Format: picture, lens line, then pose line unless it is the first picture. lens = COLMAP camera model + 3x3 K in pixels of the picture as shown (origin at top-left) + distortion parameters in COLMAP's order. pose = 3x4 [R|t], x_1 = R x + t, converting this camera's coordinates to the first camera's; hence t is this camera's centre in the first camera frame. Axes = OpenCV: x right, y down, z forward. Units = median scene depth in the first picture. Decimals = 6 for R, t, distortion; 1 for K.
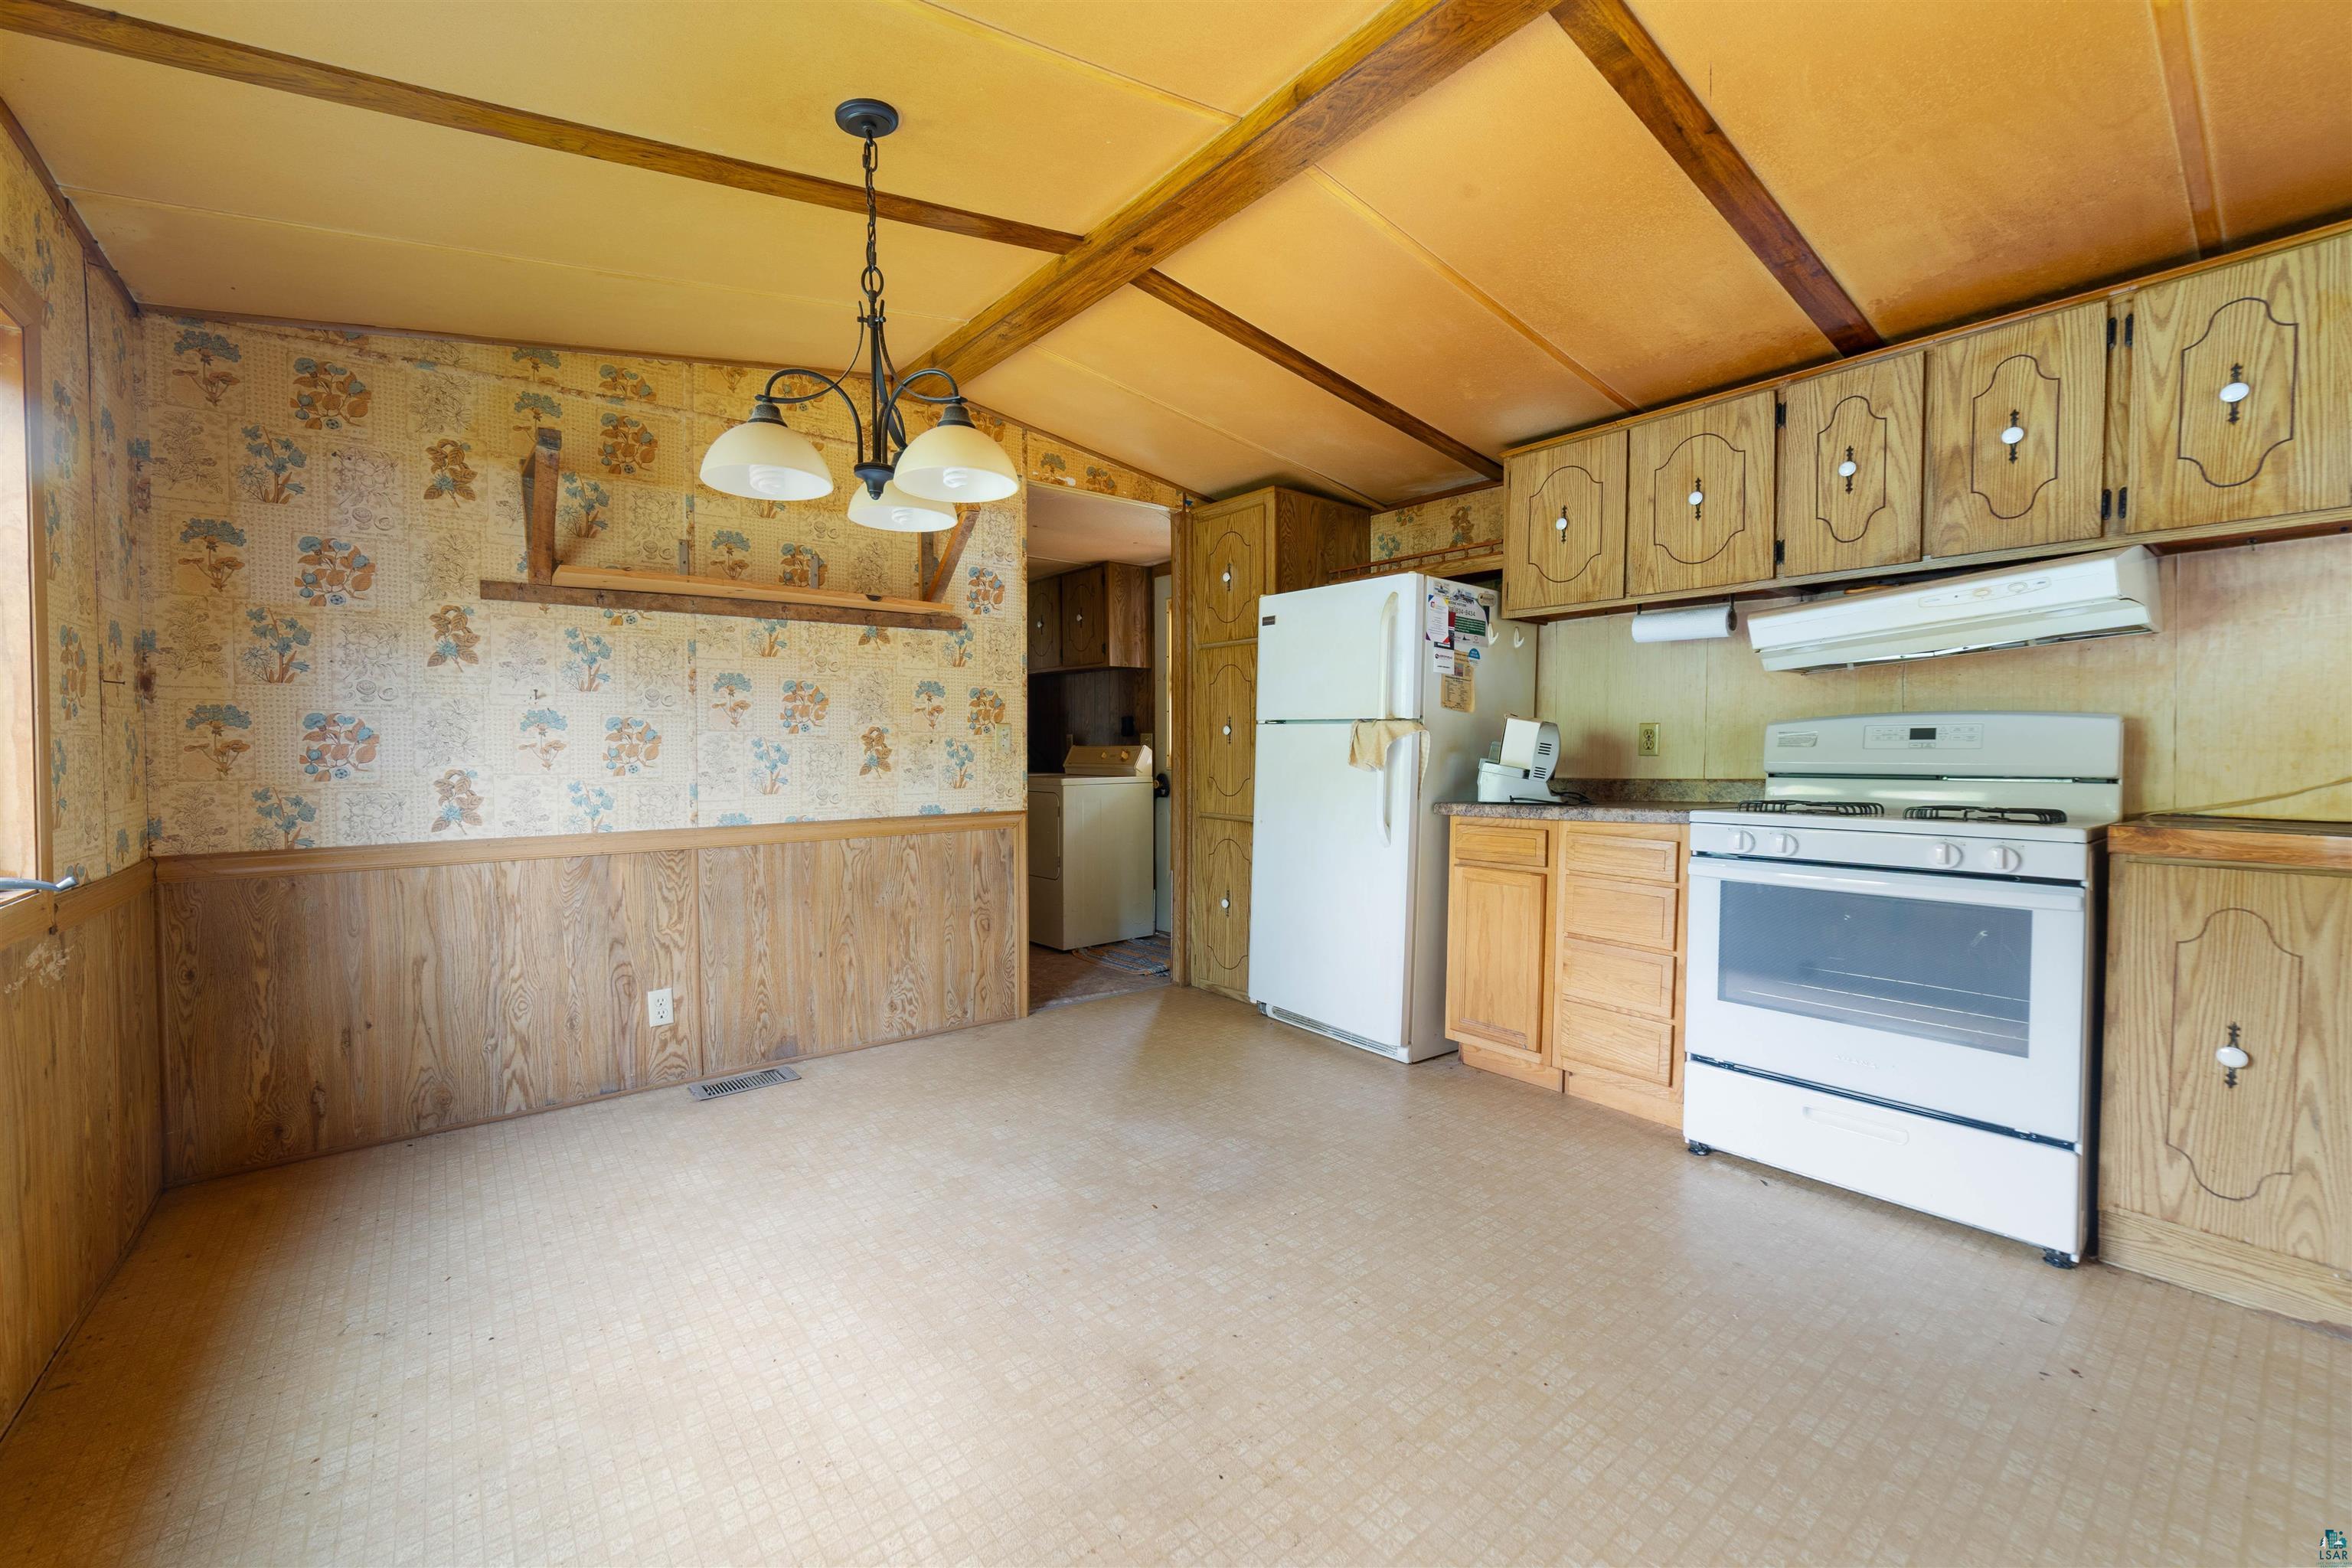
lens RADIAL K [[917.7, 0, 1184.1], [0, 917.7, 765.9], [0, 0, 1]] dist [-0.013690, 0.002474]
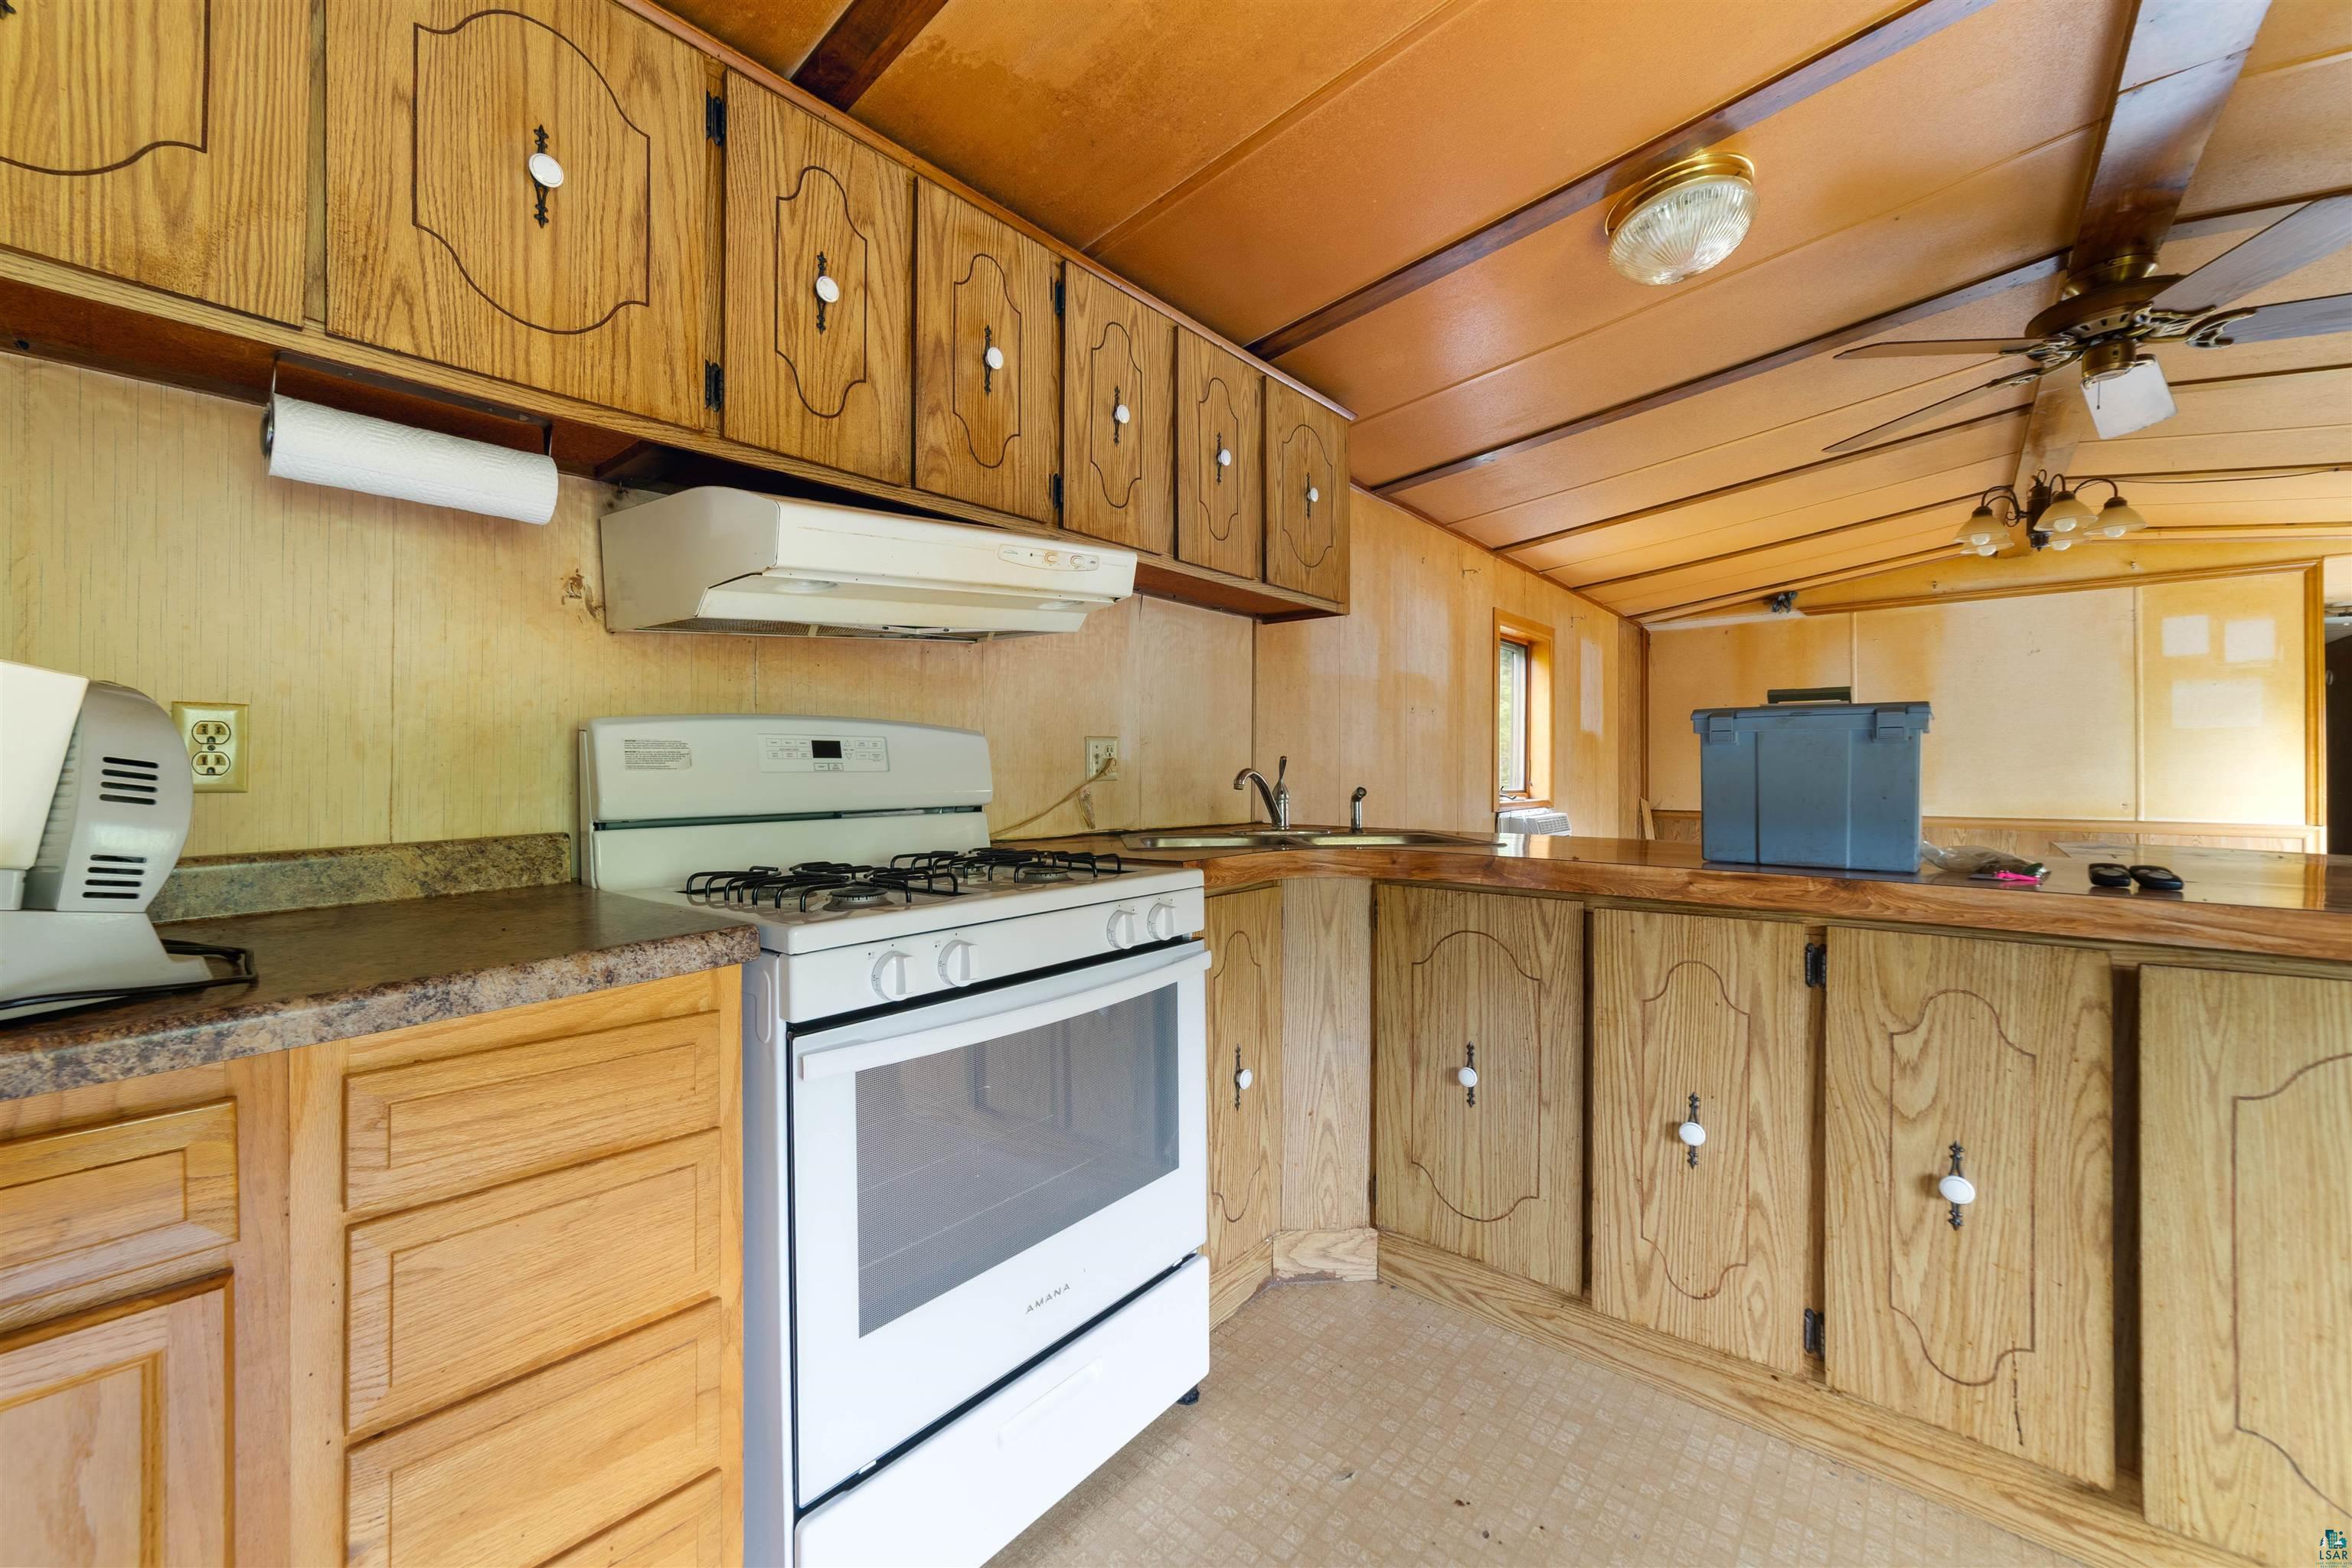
lens RADIAL K [[917.7, 0, 1143.5], [0, 917.7, 772.8], [0, 0, 1]] dist [-0.013690, 0.002474]
pose [[-0.149791, -0.009829, 0.988669, 0.111210], [0.014826, 0.999816, 0.012186, -0.021207], [-0.988607, 0.016483, -0.149617, 0.817502]]
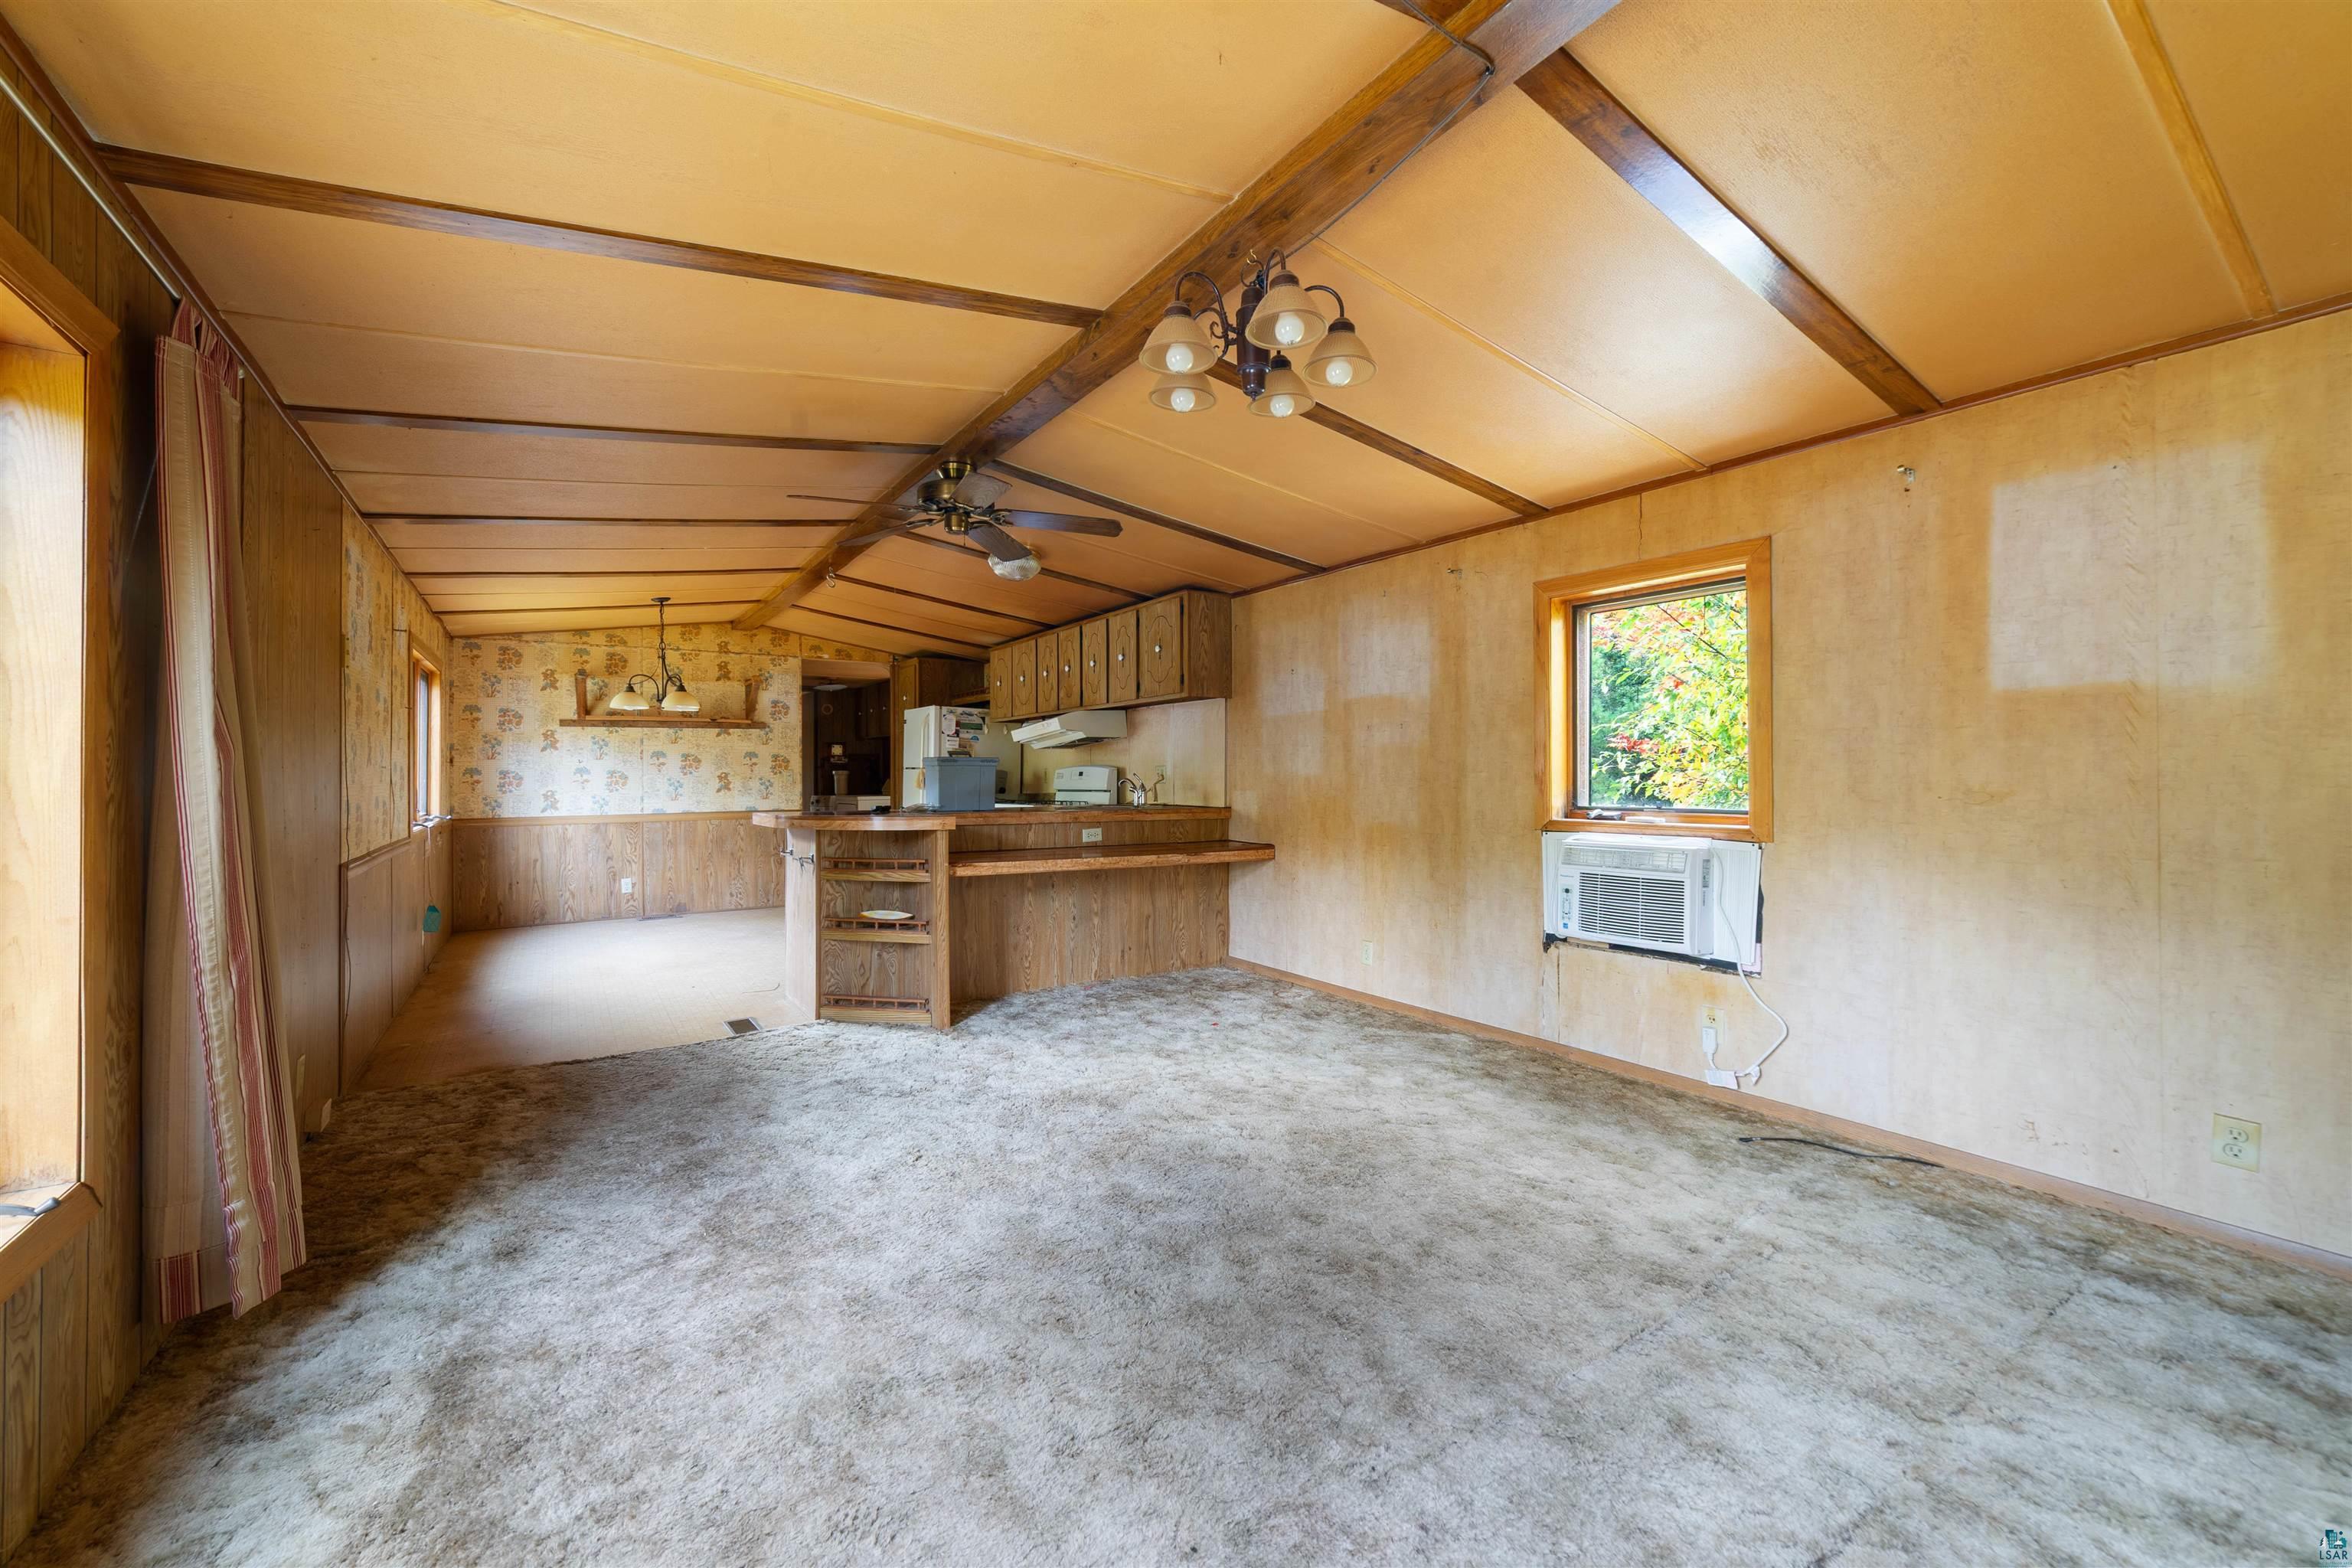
lens RADIAL K [[917.7, 0, 1193.4], [0, 917.7, 765.8], [0, 0, 1]] dist [-0.013690, 0.002474]
pose [[0.997087, -0.006476, -0.075997, 1.257751], [0.004018, 0.999465, -0.032452, 0.026578], [0.076166, 0.032052, 0.996580, -1.490877]]
